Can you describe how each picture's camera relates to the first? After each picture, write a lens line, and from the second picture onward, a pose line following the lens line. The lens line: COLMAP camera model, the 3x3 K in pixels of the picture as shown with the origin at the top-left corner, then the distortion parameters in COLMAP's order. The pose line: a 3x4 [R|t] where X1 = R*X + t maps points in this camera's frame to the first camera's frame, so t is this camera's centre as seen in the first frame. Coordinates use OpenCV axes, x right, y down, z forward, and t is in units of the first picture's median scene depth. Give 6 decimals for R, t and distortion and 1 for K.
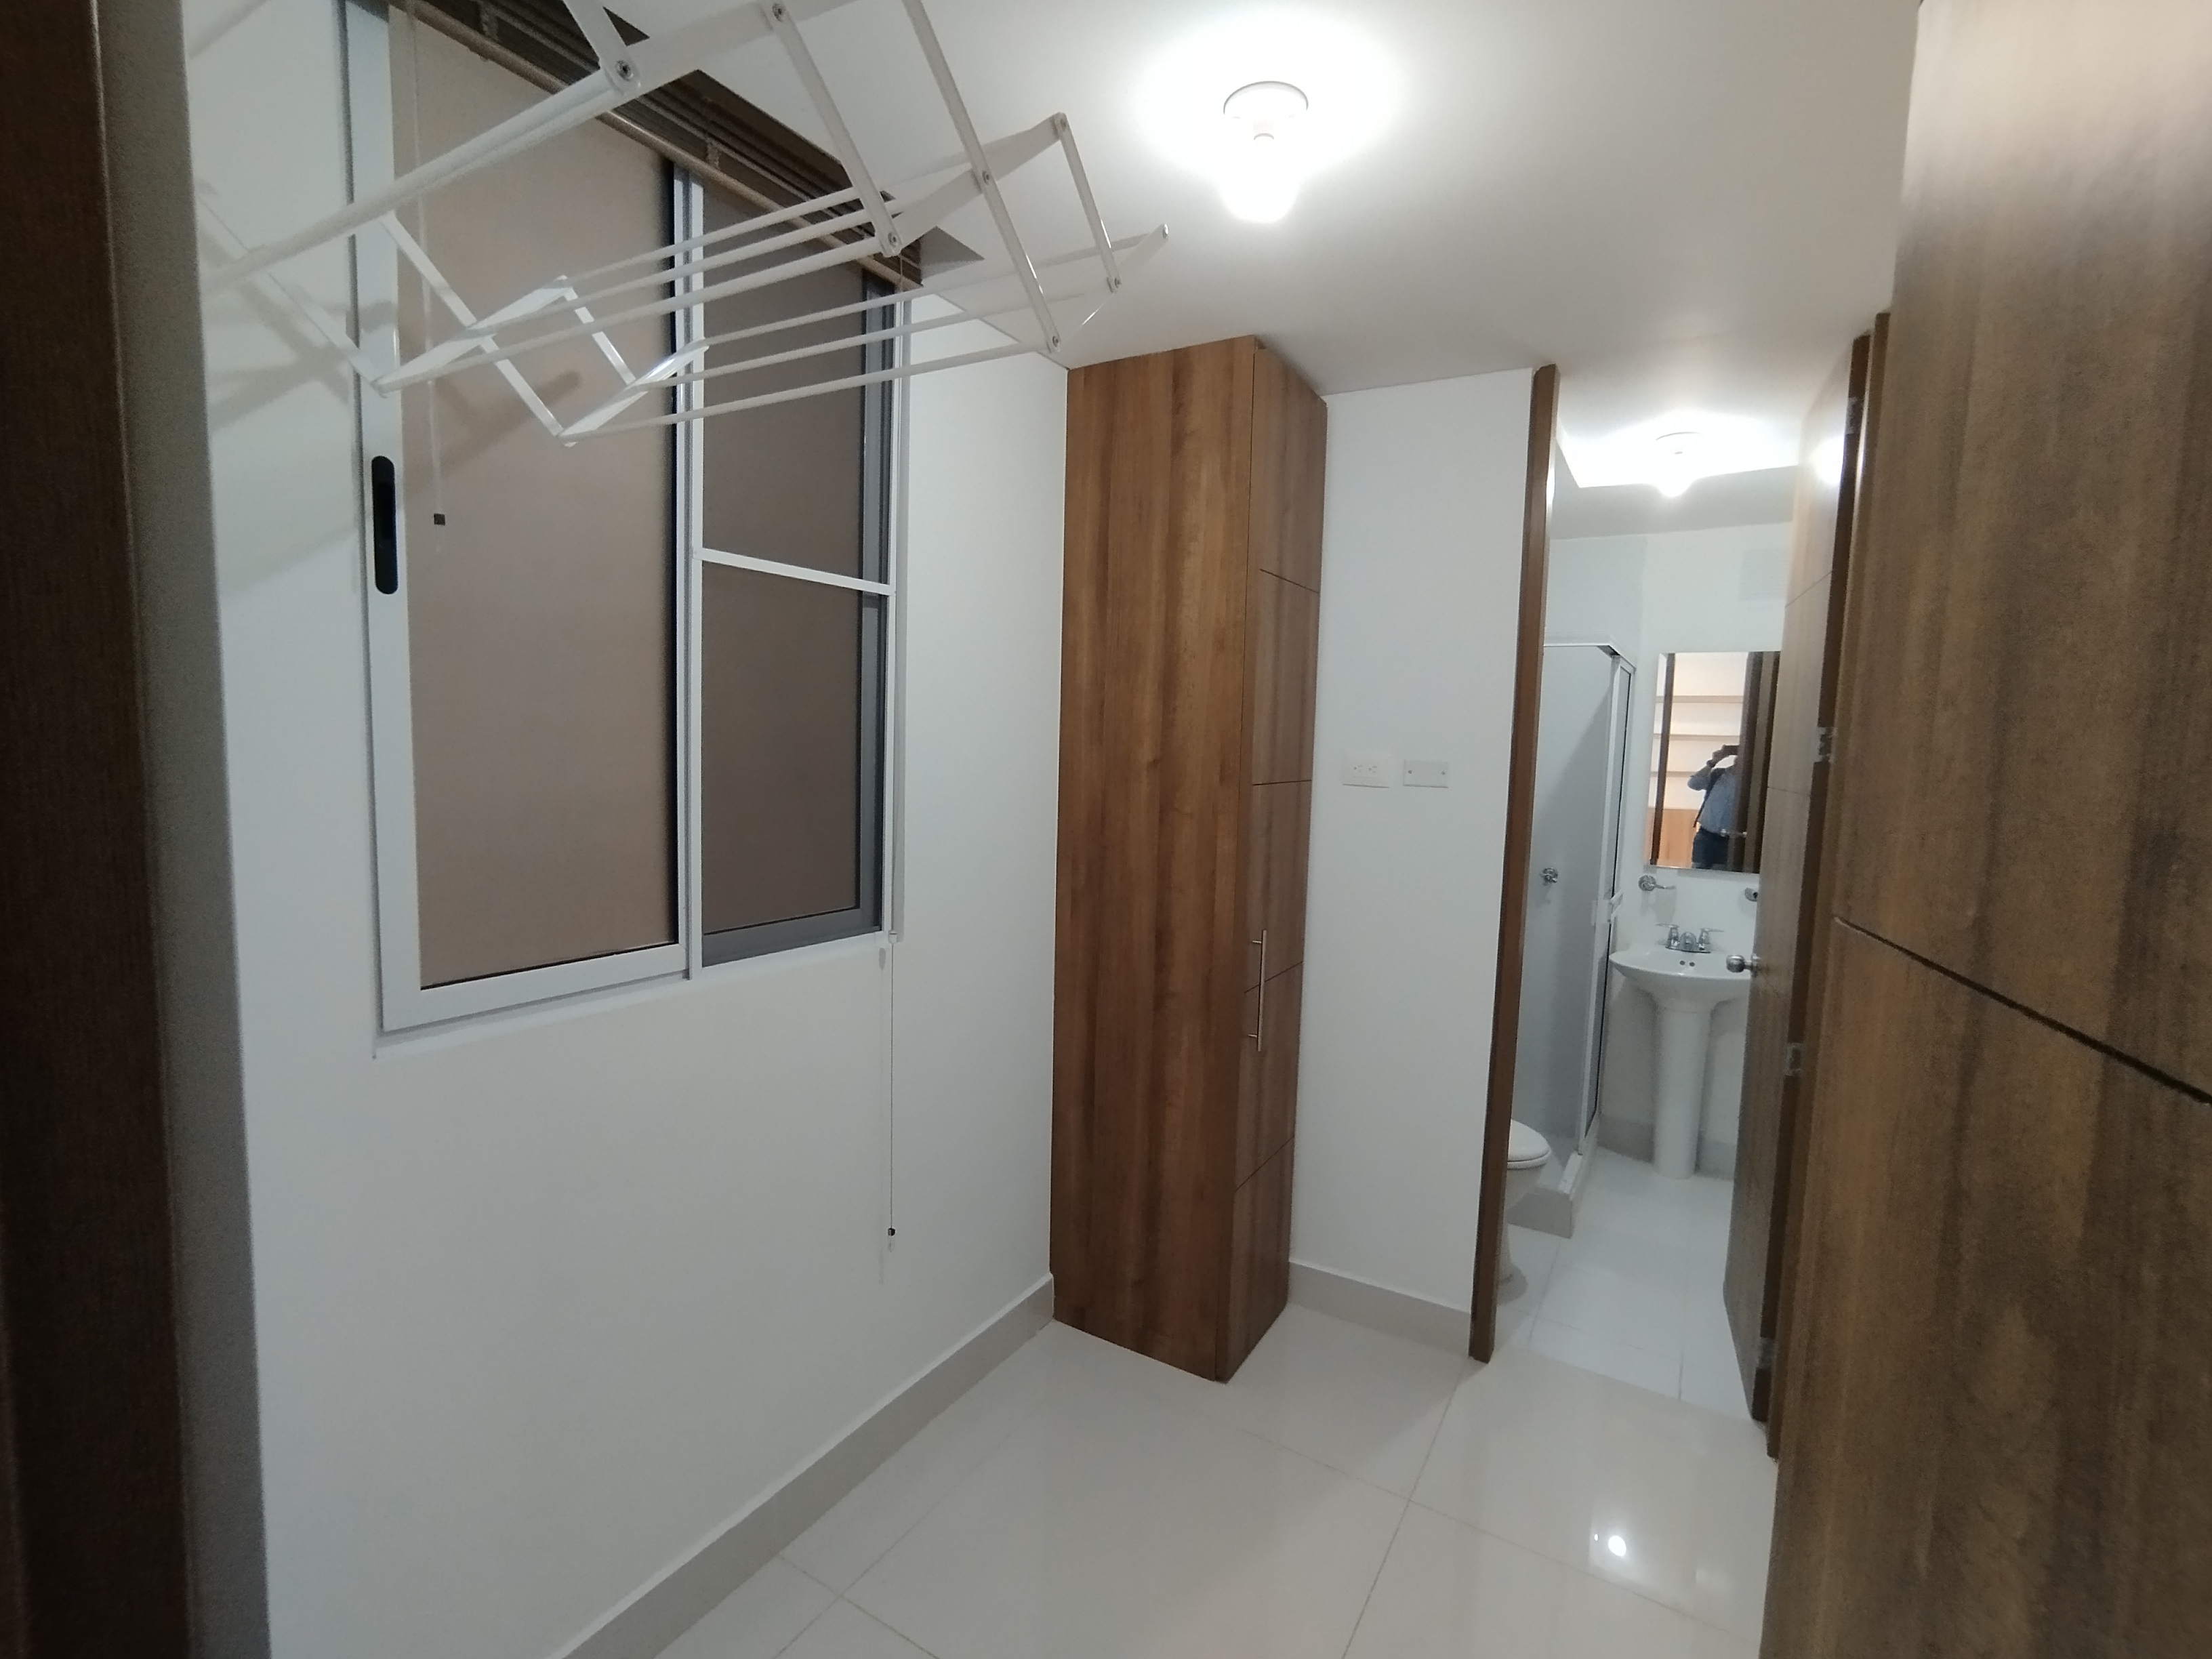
lens RADIAL K [[1008.9, 0, 1115.0], [0, 1008.9, 831.3], [0, 0, 1]] dist [-0.013678, 0.000465]
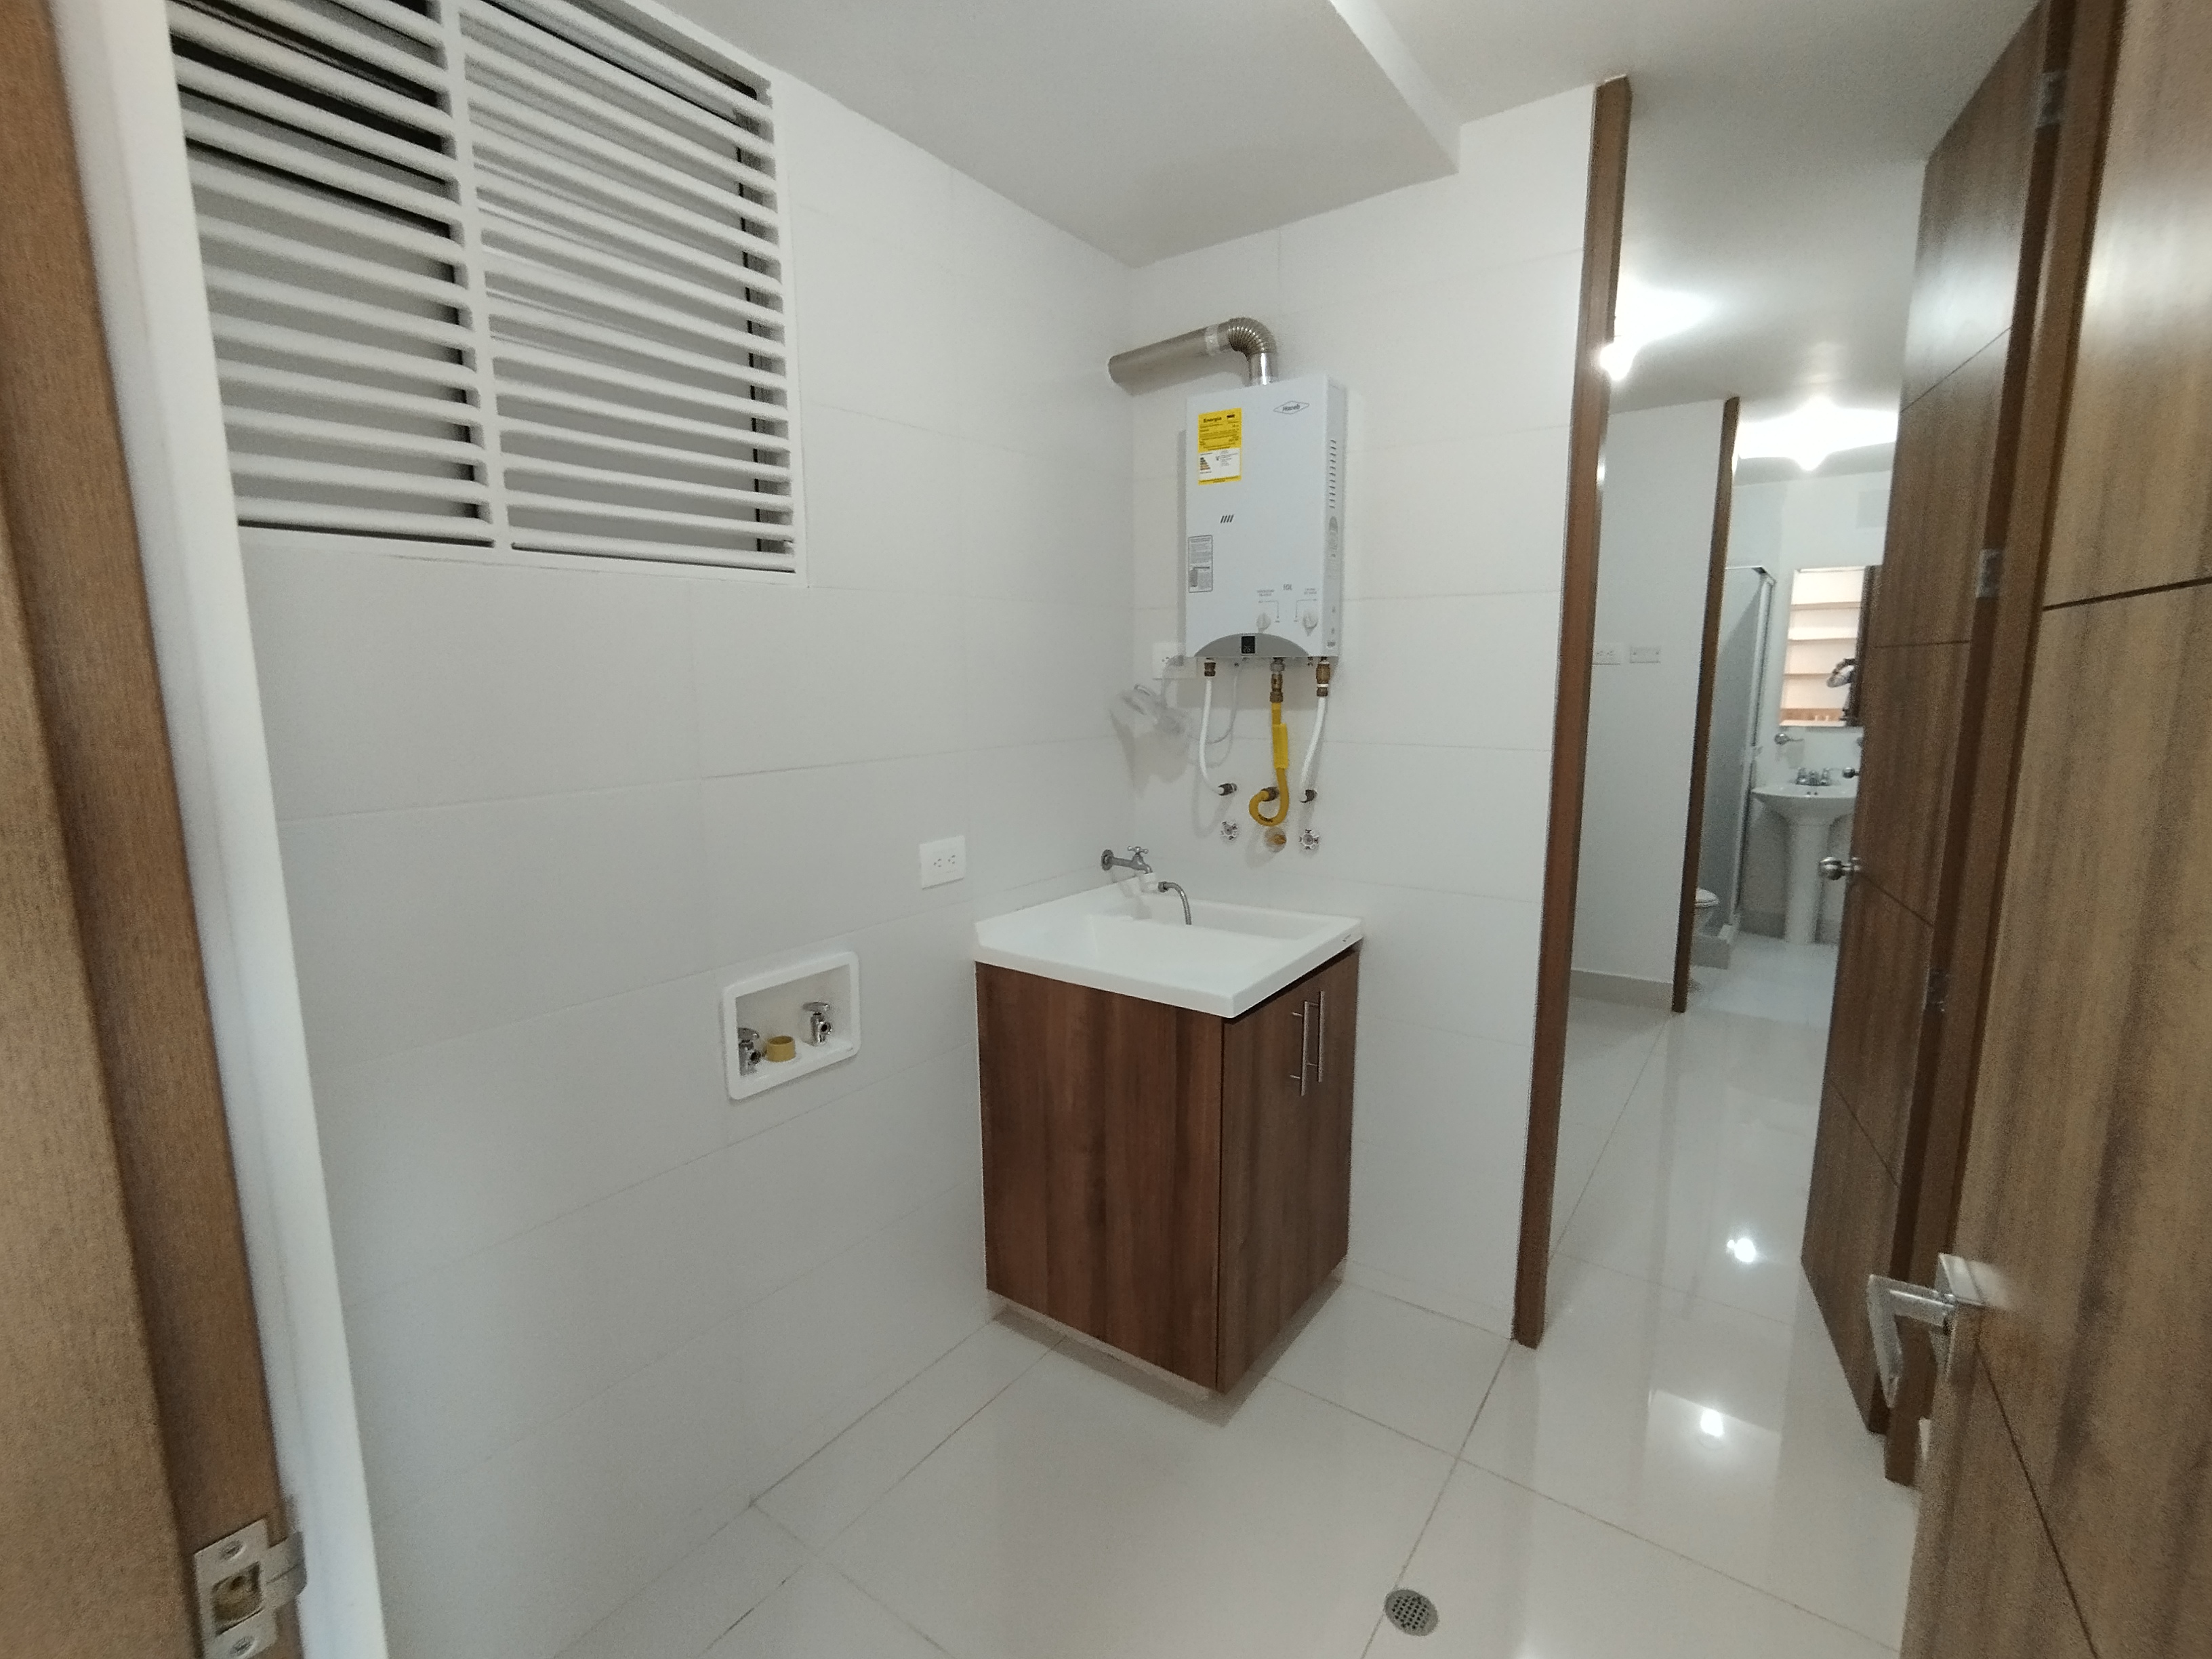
lens RADIAL K [[1008.9, 0, 1097.6], [0, 1008.9, 823.2], [0, 0, 1]] dist [-0.013678, 0.000465]
pose [[0.995755, -0.015220, -0.090778, -0.302520], [0.020407, 0.998195, 0.056489, 0.076113], [0.089755, -0.058102, 0.994268, -0.492857]]
